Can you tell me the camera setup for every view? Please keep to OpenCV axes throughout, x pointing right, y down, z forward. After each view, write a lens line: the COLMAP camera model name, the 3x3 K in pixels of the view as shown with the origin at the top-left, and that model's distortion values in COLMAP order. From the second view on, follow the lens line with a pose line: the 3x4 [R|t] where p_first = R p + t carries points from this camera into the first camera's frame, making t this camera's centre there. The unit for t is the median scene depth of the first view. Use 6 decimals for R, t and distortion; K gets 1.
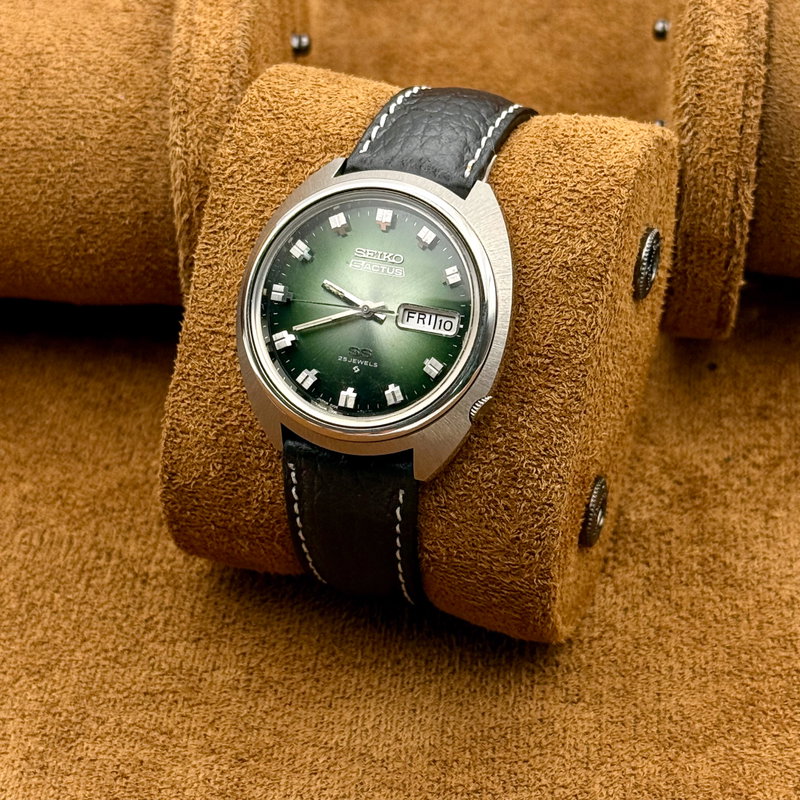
lens RADIAL K [[2288.6, 0, 400.0], [0, 2288.6, 400.0], [0, 0, 1]] dist [0.086248, 1.293026]
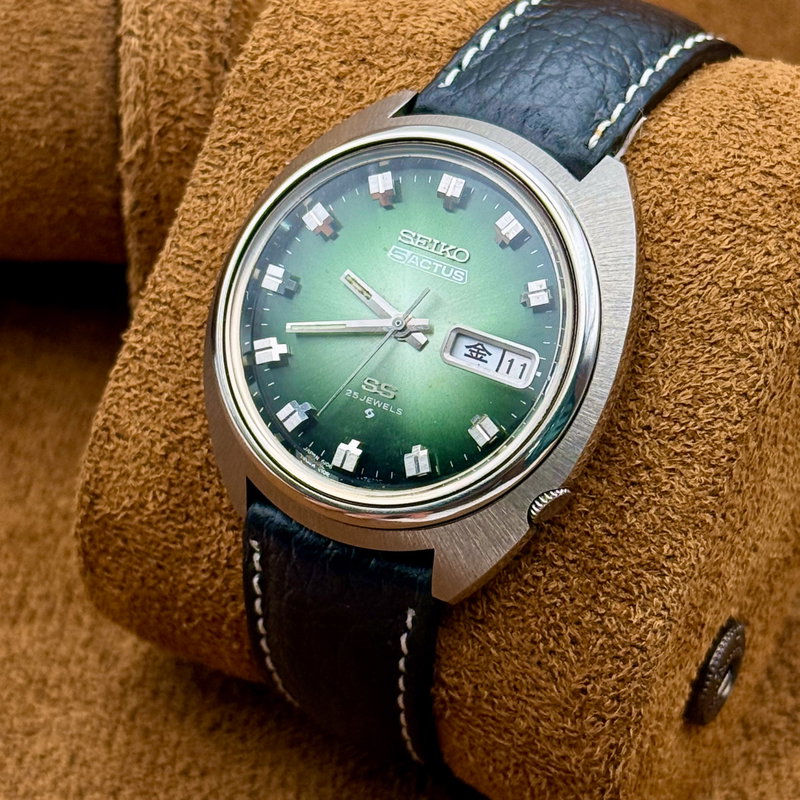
lens RADIAL K [[2685.8, 0, 400.0], [0, 2685.8, 400.0], [0, 0, 1]] dist [0.123948, 2.622476]
pose [[0.979906, 0.180875, -0.084079, 0.049133], [-0.183514, 0.982706, -0.024730, 0.008414], [0.078152, 0.039663, 0.996152, 0.239471]]
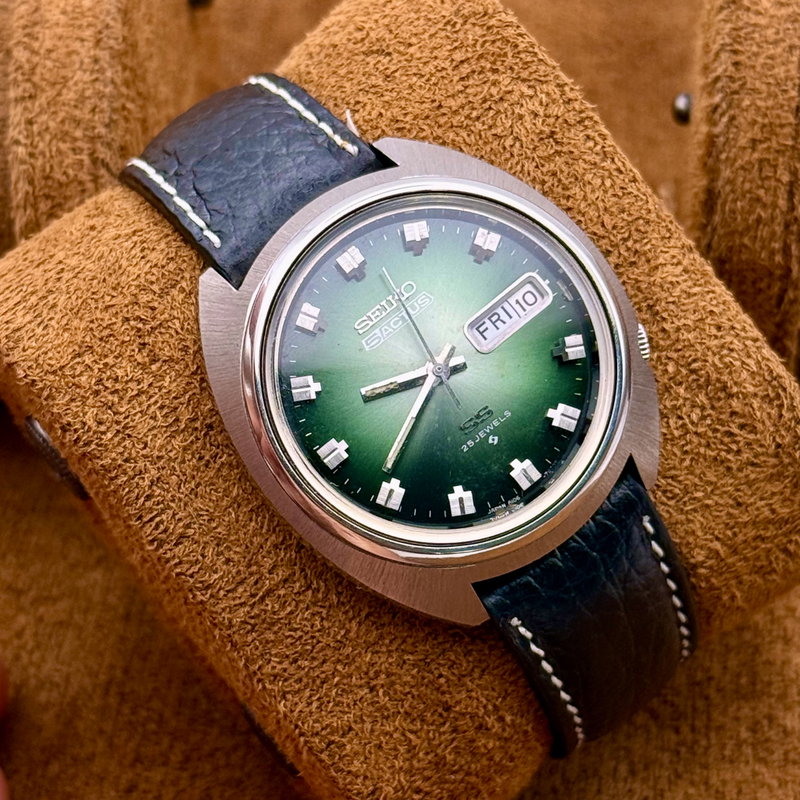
lens RADIAL K [[2685.8, 0, 400.0], [0, 2685.8, 400.0], [0, 0, 1]] dist [0.123948, 2.622476]
pose [[0.570452, -0.705607, 0.420361, -0.352287], [0.740320, 0.663379, 0.108879, -0.125230], [-0.355685, 0.249092, 0.900801, 0.282051]]
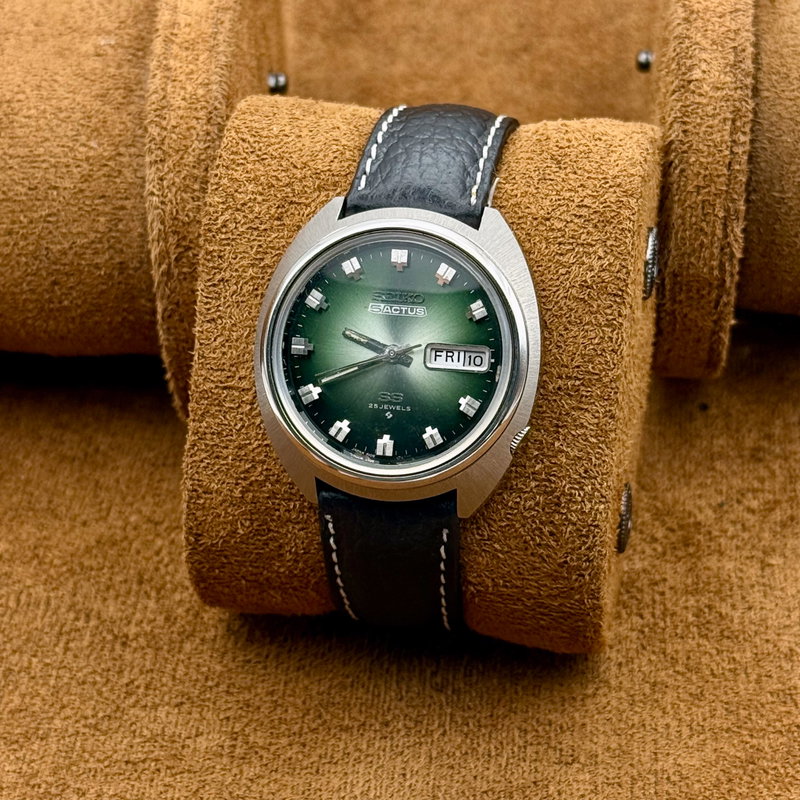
lens RADIAL K [[2288.6, 0, 400.0], [0, 2288.6, 400.0], [0, 0, 1]] dist [0.086248, 1.293026]
pose [[0.987622, -0.120871, 0.099964, -0.108738], [0.115026, 0.991406, 0.062317, -0.078302], [-0.106637, -0.050047, 0.993038, 0.026164]]
